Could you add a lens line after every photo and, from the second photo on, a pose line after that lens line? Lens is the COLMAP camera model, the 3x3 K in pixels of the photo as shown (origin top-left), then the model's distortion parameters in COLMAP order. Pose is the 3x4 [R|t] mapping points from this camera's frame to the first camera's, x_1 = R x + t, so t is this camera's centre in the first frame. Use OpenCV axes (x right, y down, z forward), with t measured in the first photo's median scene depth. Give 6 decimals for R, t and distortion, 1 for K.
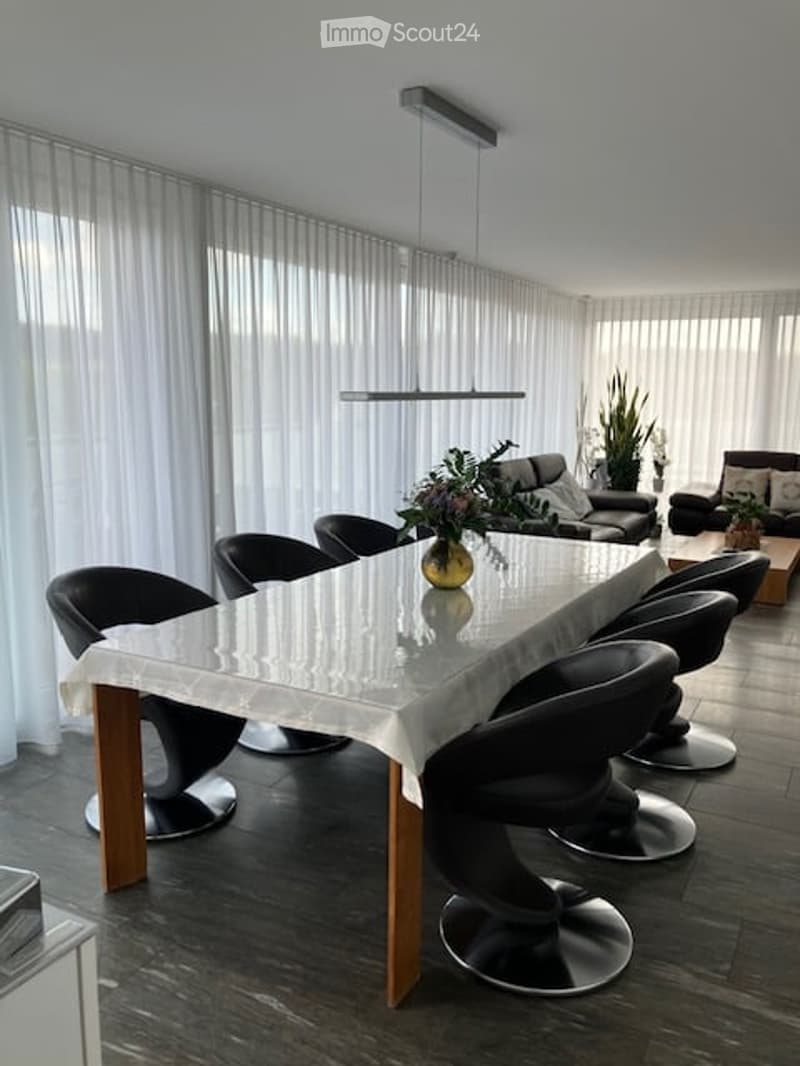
lens RADIAL K [[896.0, 0, 400.0], [0, 896.0, 533.0], [0, 0, 1]] dist [-0.010099, -0.005707]
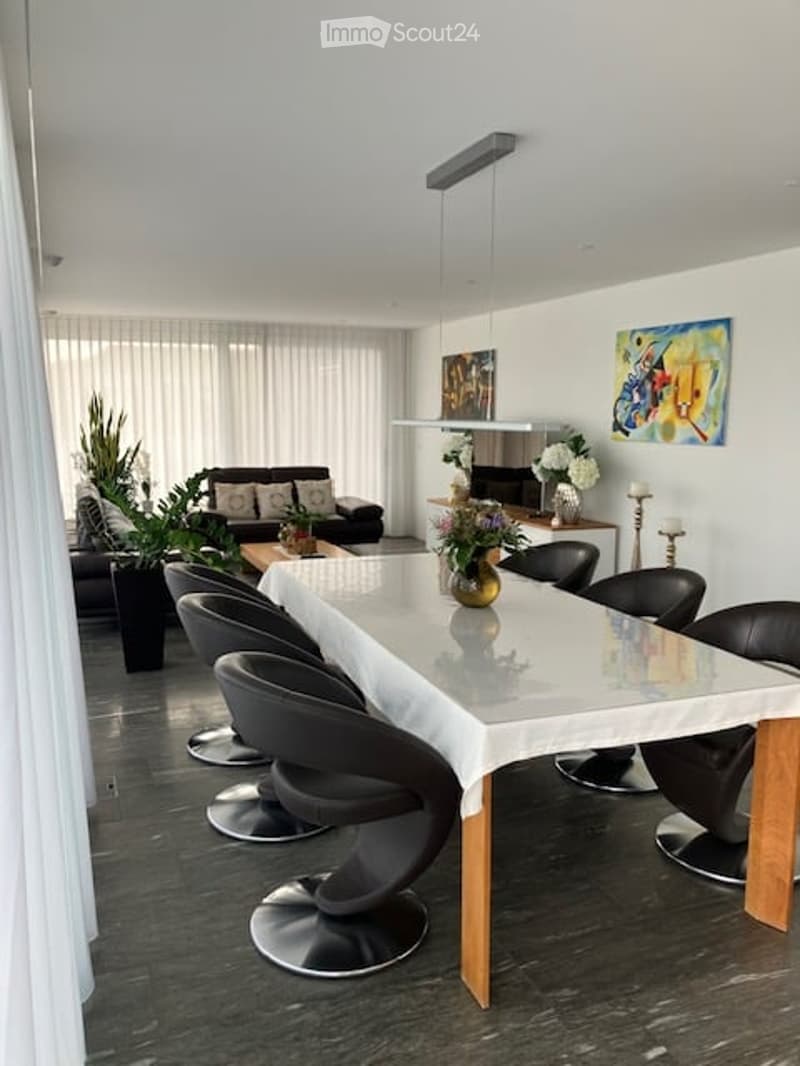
lens RADIAL K [[884.3, 0, 401.8], [0, 884.3, 559.2], [0, 0, 1]] dist [0.002254, -0.003835]
pose [[0.639262, -0.134029, 0.757218, -0.290141], [0.126950, 0.989577, 0.067982, -0.027725], [-0.758437, 0.052670, 0.649614, 0.145943]]
